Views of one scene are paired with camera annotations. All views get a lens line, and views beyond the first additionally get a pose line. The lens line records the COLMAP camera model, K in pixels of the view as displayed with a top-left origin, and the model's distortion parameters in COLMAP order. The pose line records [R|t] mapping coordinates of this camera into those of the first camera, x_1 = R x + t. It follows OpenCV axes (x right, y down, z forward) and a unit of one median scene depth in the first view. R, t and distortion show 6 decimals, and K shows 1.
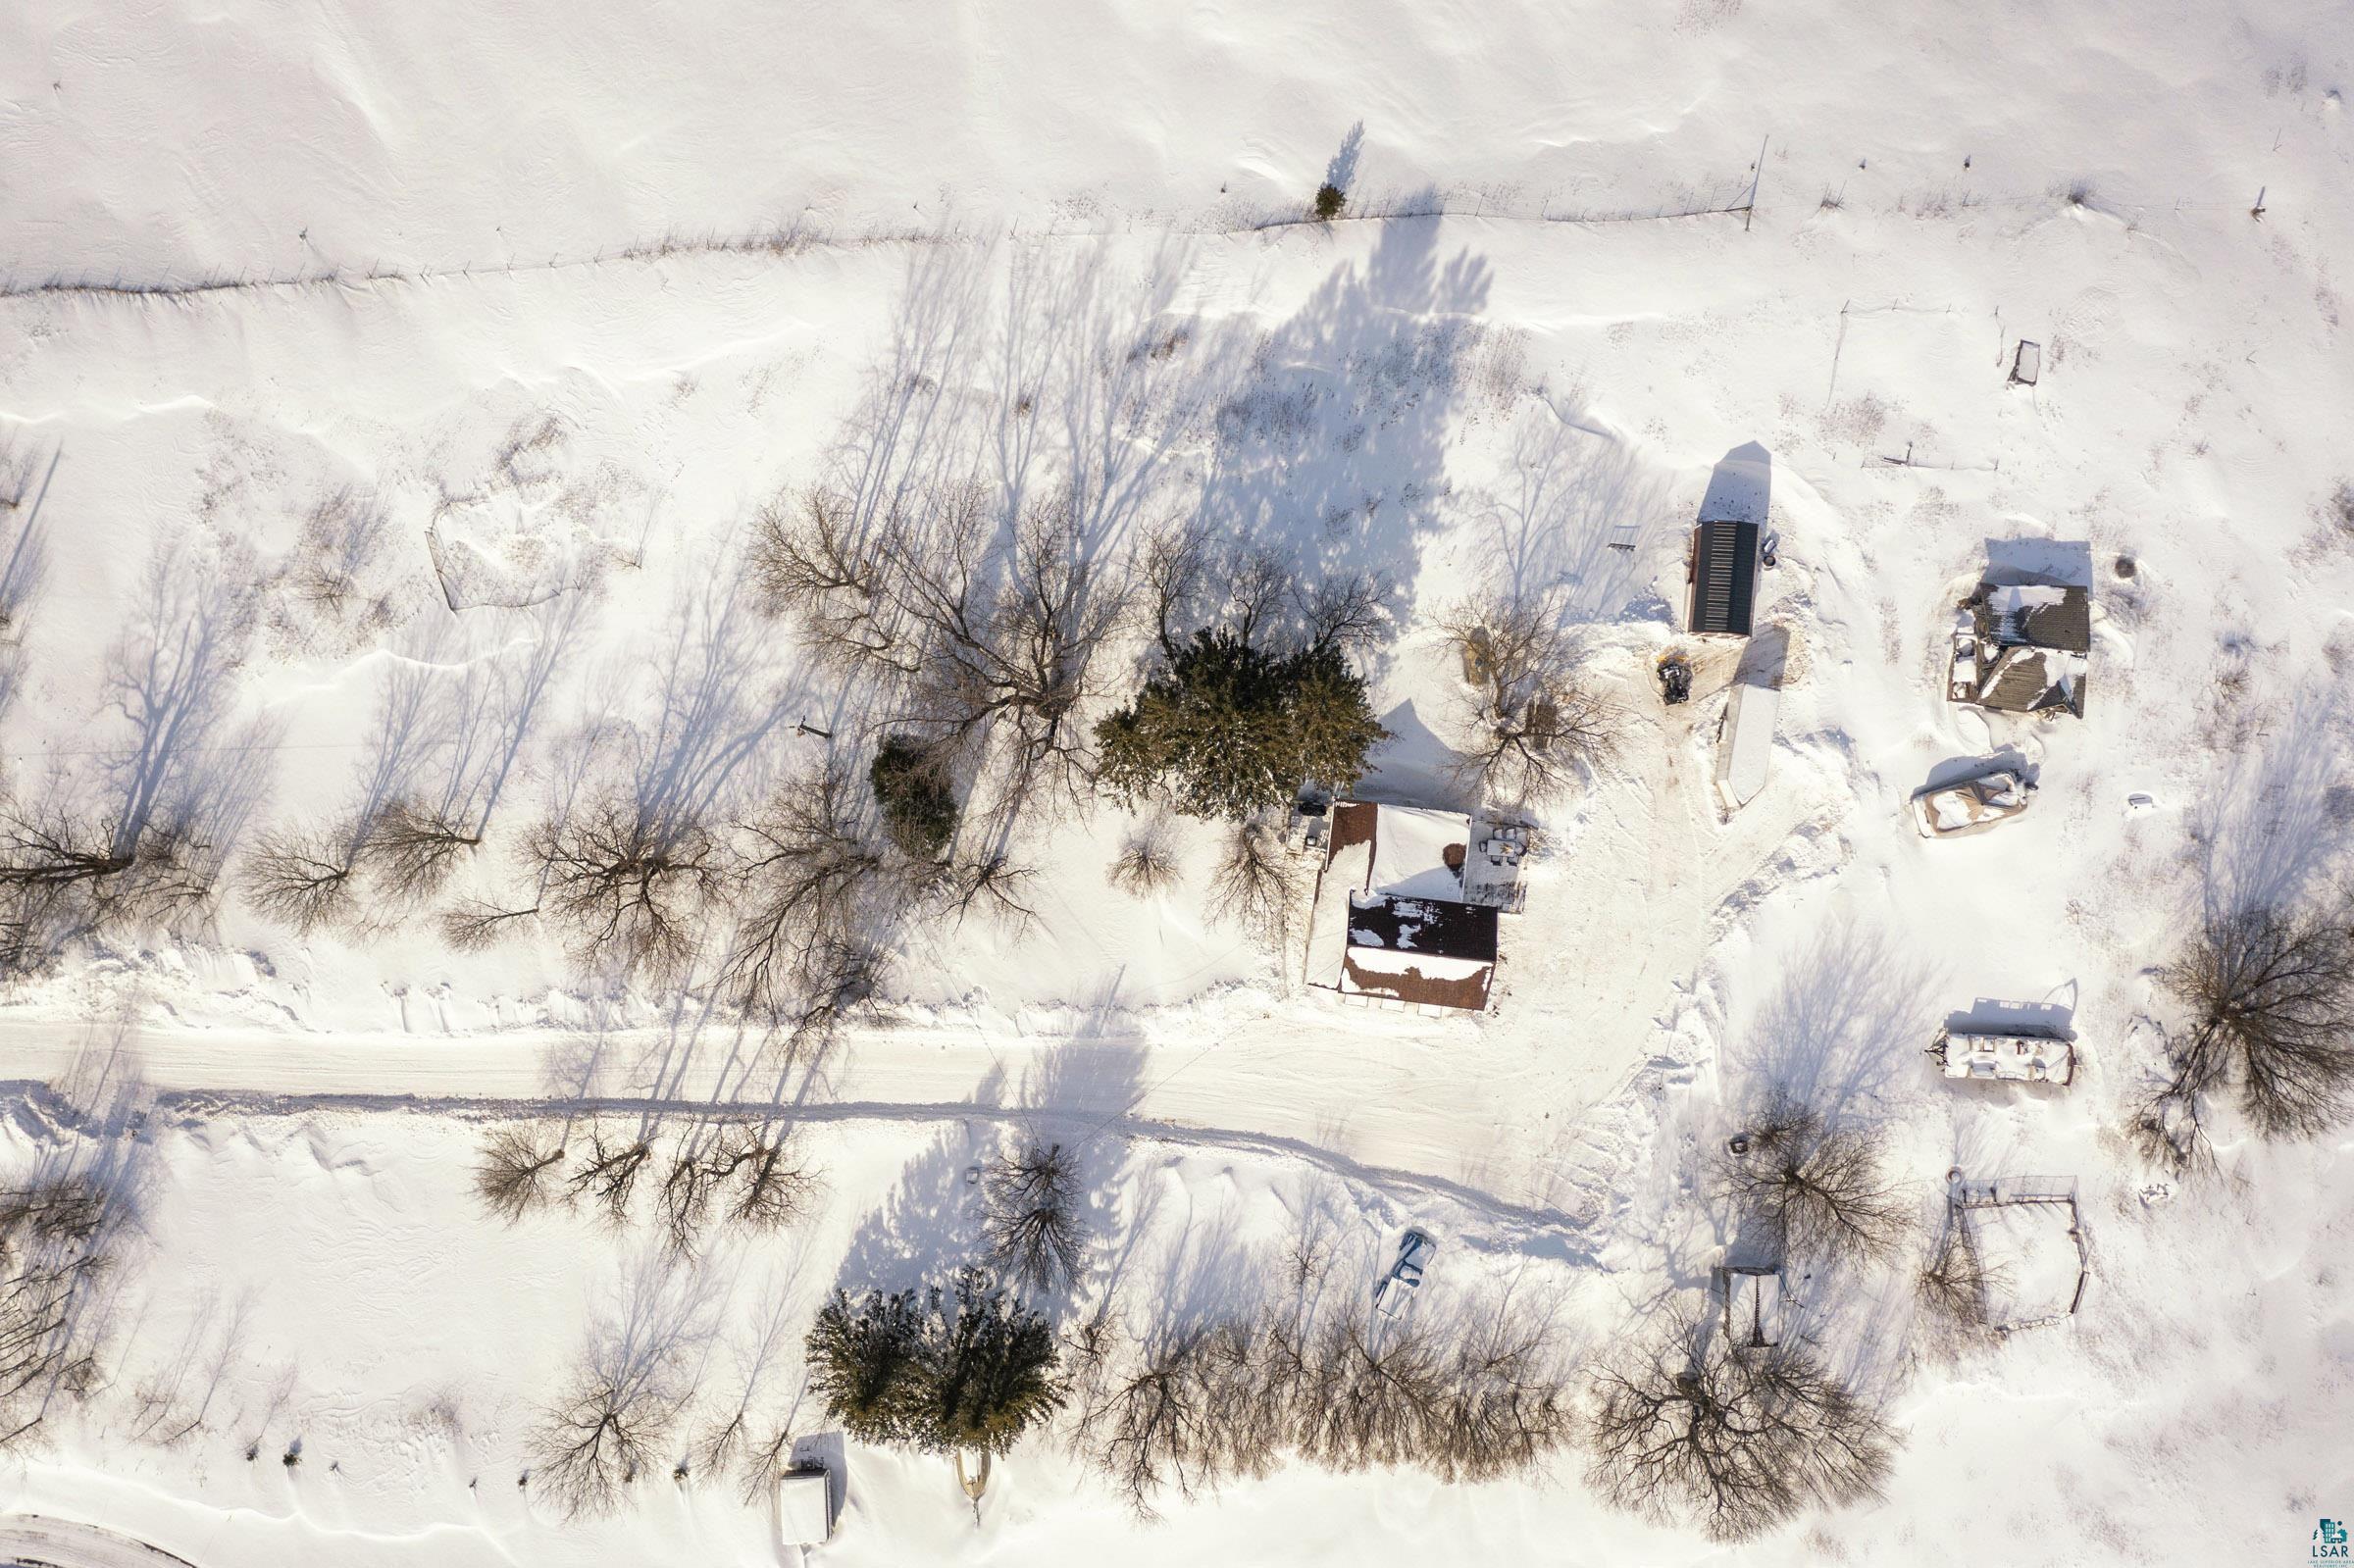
lens RADIAL K [[1861.5, 0, 1179.1], [0, 1861.5, 771.3], [0, 0, 1]] dist [-0.009051, 0.009723]
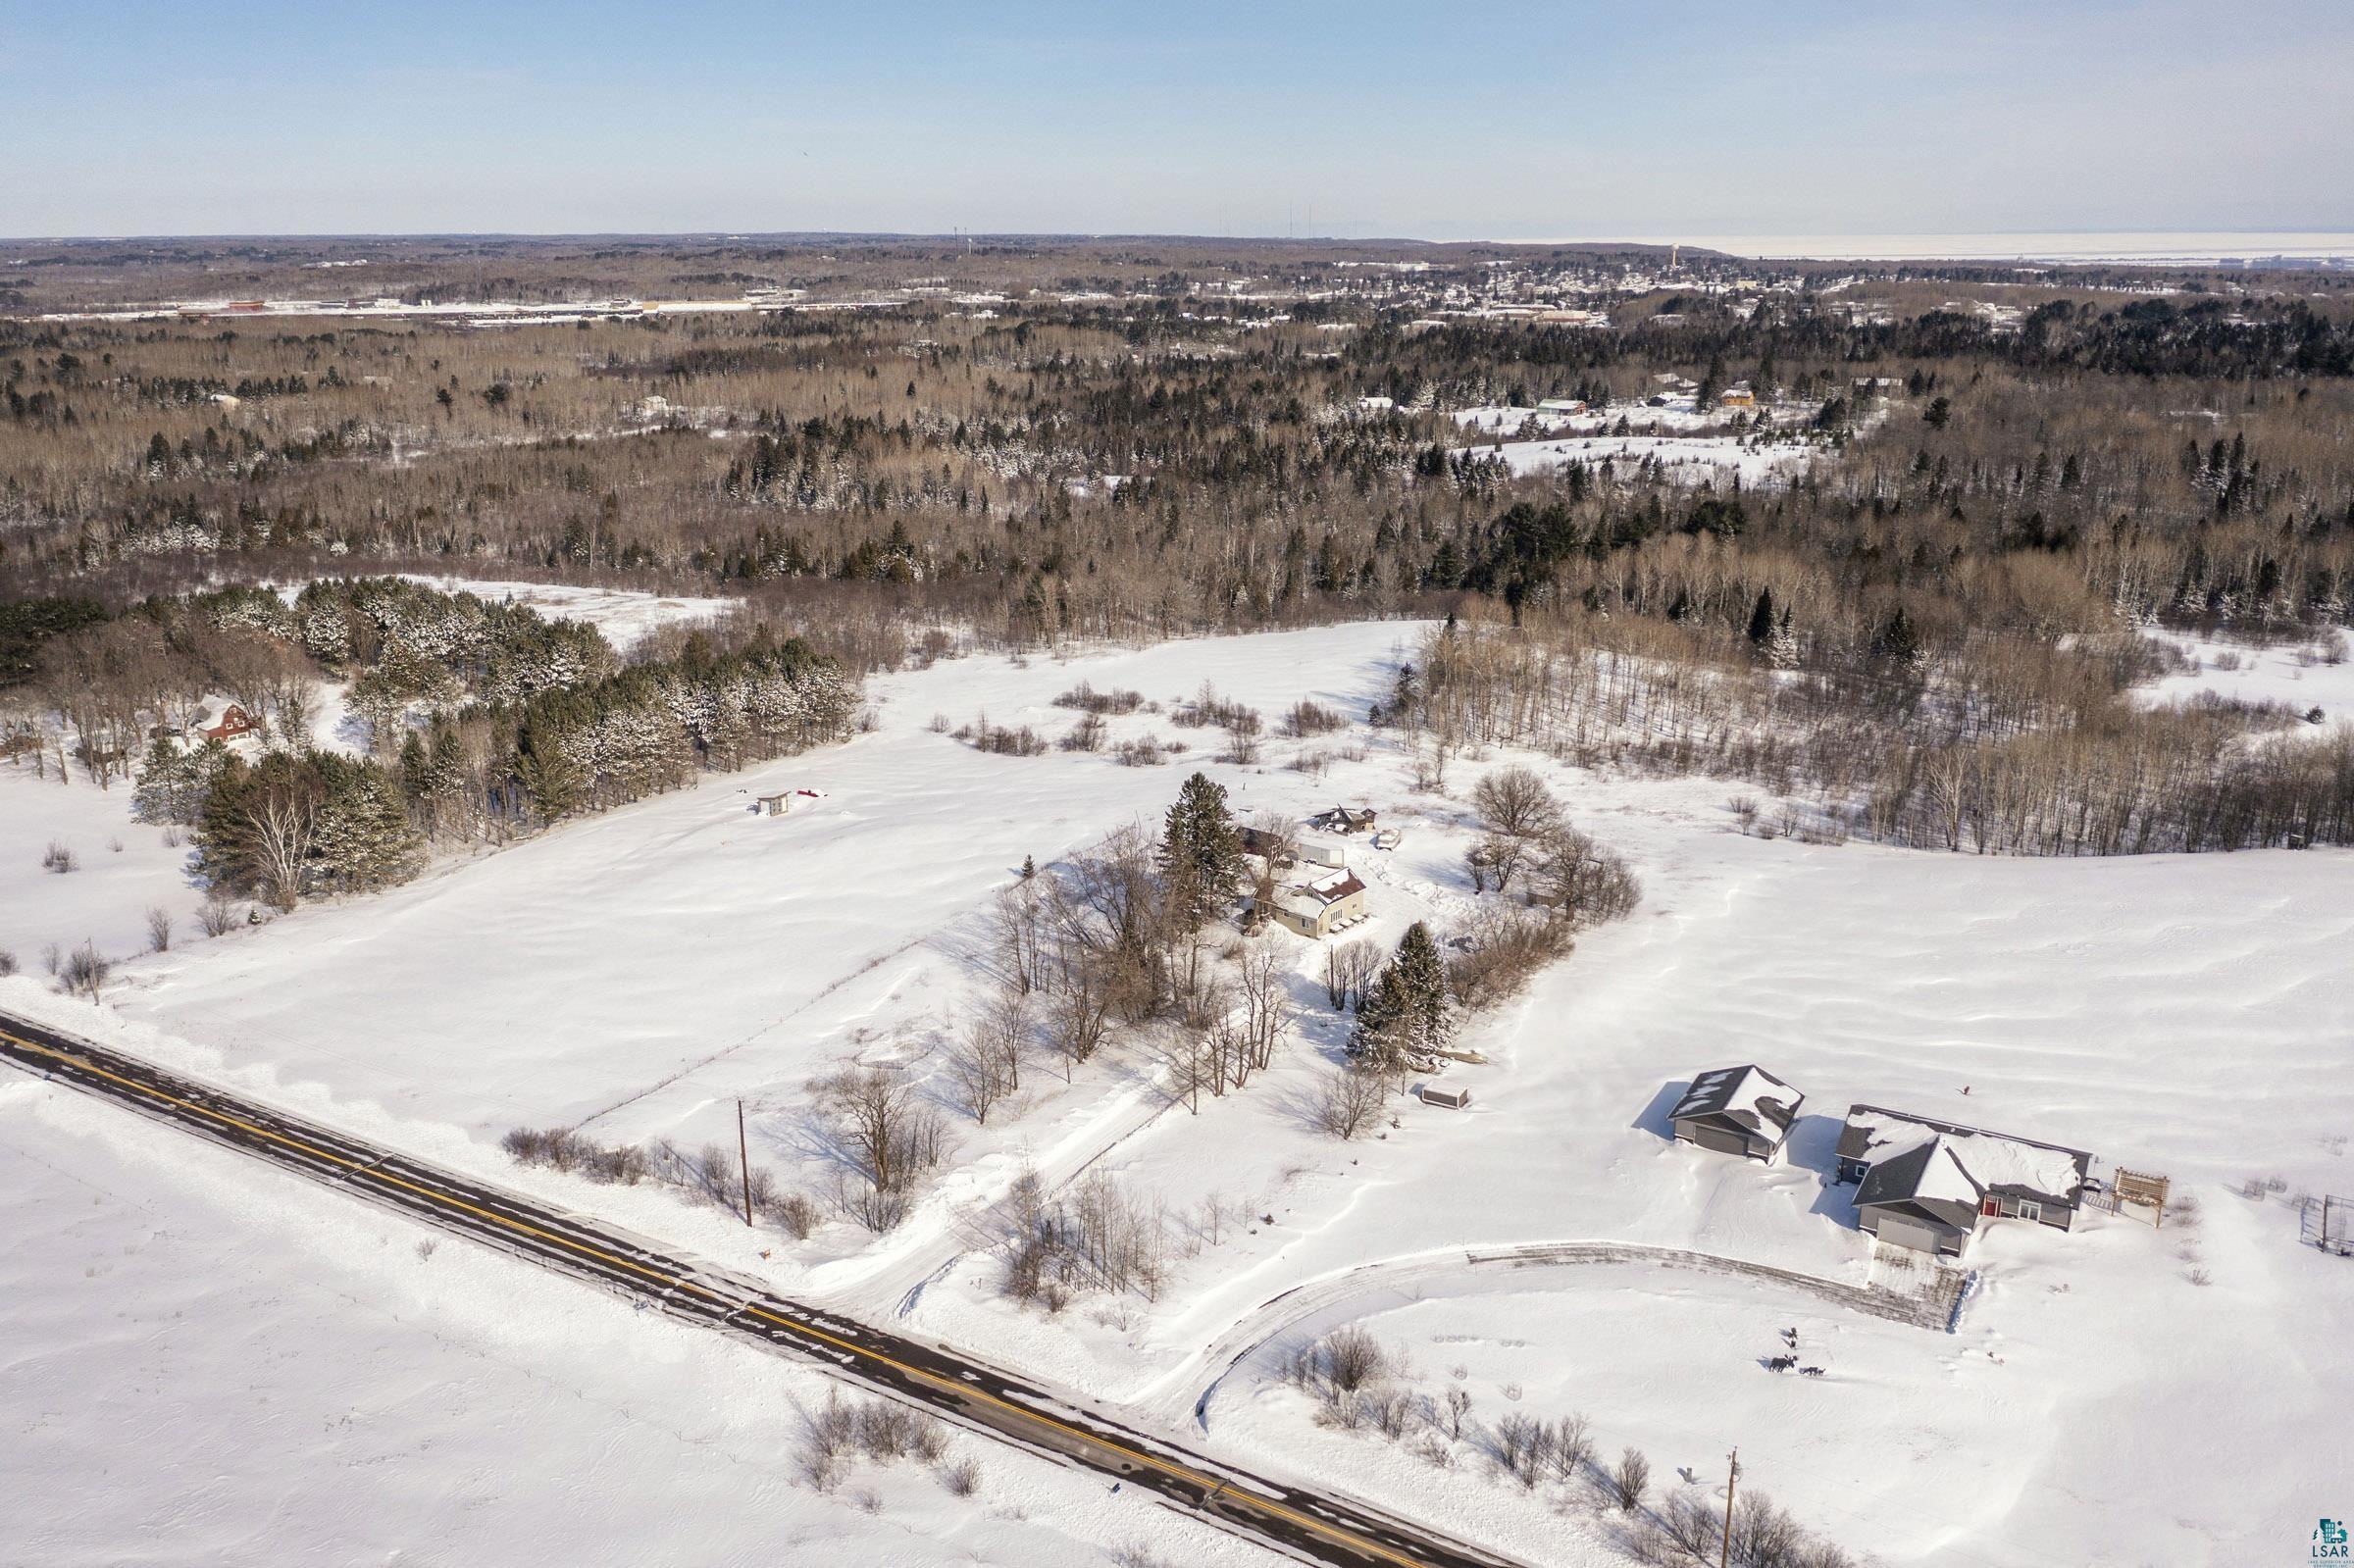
lens RADIAL K [[1851.5, 0, 1175.3], [0, 1851.5, 771.1], [0, 0, 1]] dist [-0.003578, -0.000916]
pose [[0.551214, -0.224840, 0.803499, -1.634753], [0.834225, 0.166089, -0.525817, 1.030935], [-0.015228, 0.960136, 0.279117, 0.239144]]
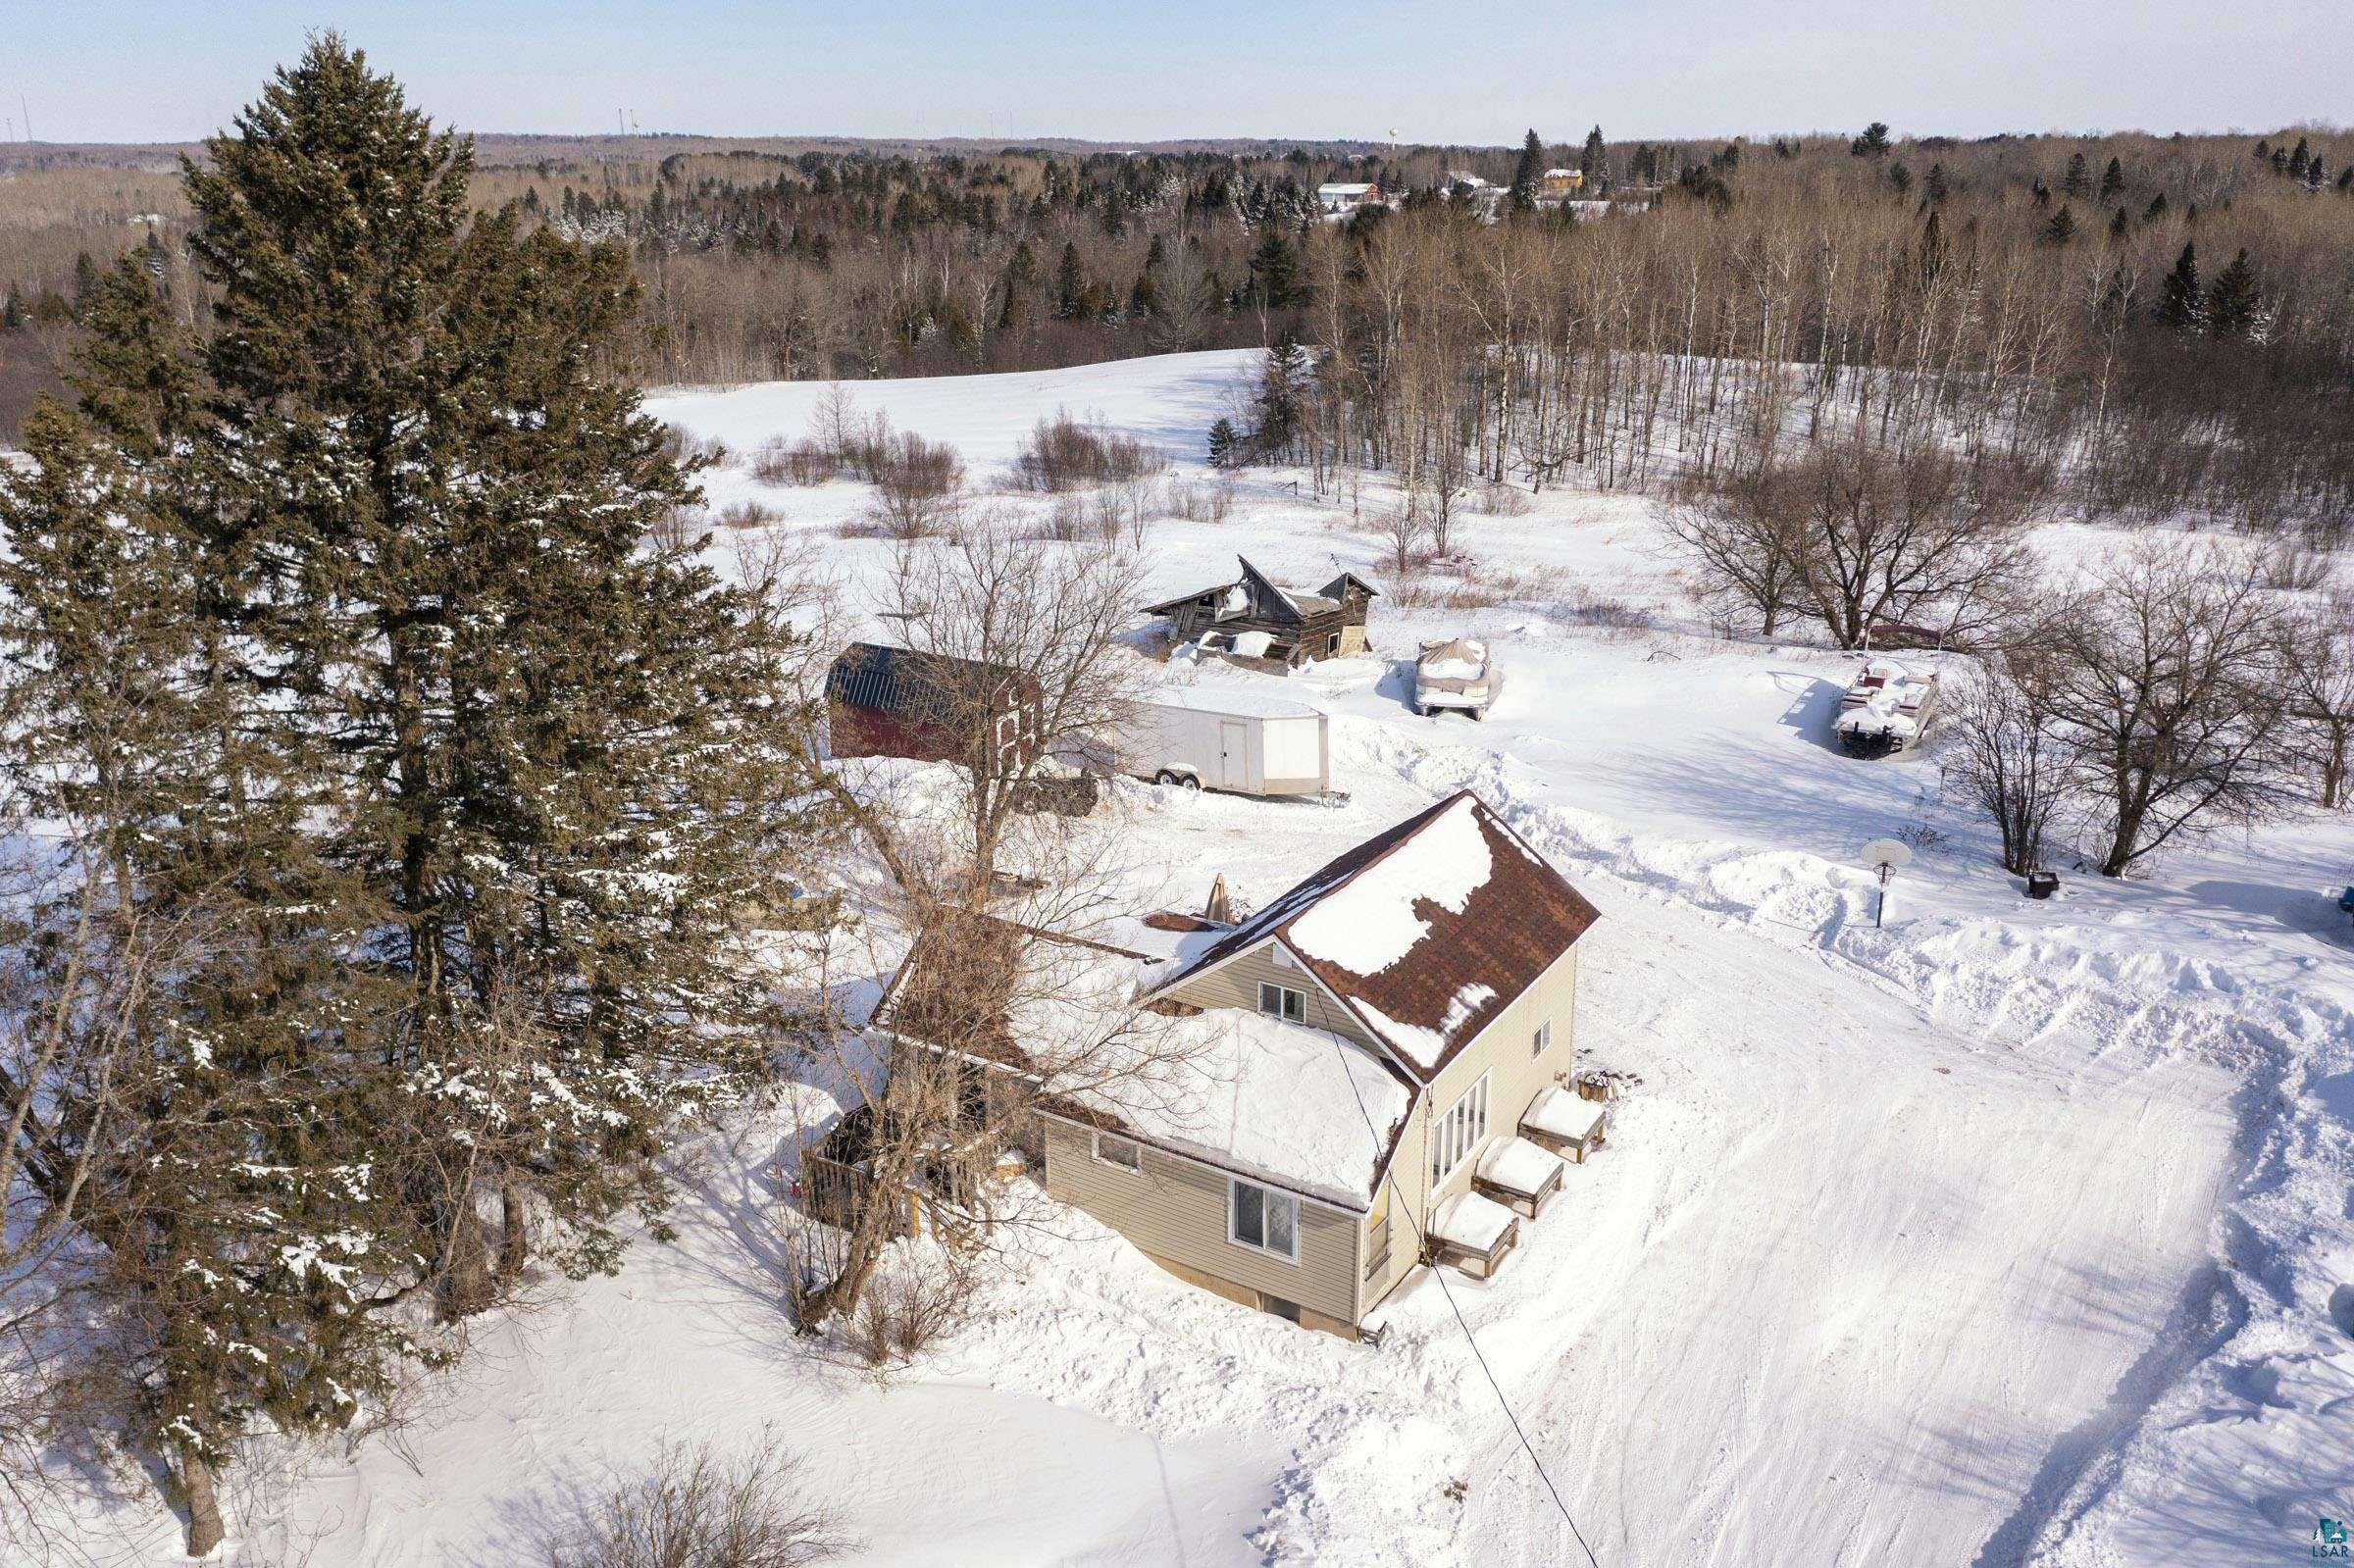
lens RADIAL K [[1861.2, 0, 1177.0], [0, 1861.2, 784.0], [0, 0, 1]] dist [-0.001183, 0.002445]
pose [[0.417433, -0.284974, 0.862867, -0.162132], [0.908573, 0.147216, -0.390925, 0.182024], [-0.015624, 0.947163, 0.320373, 0.824236]]
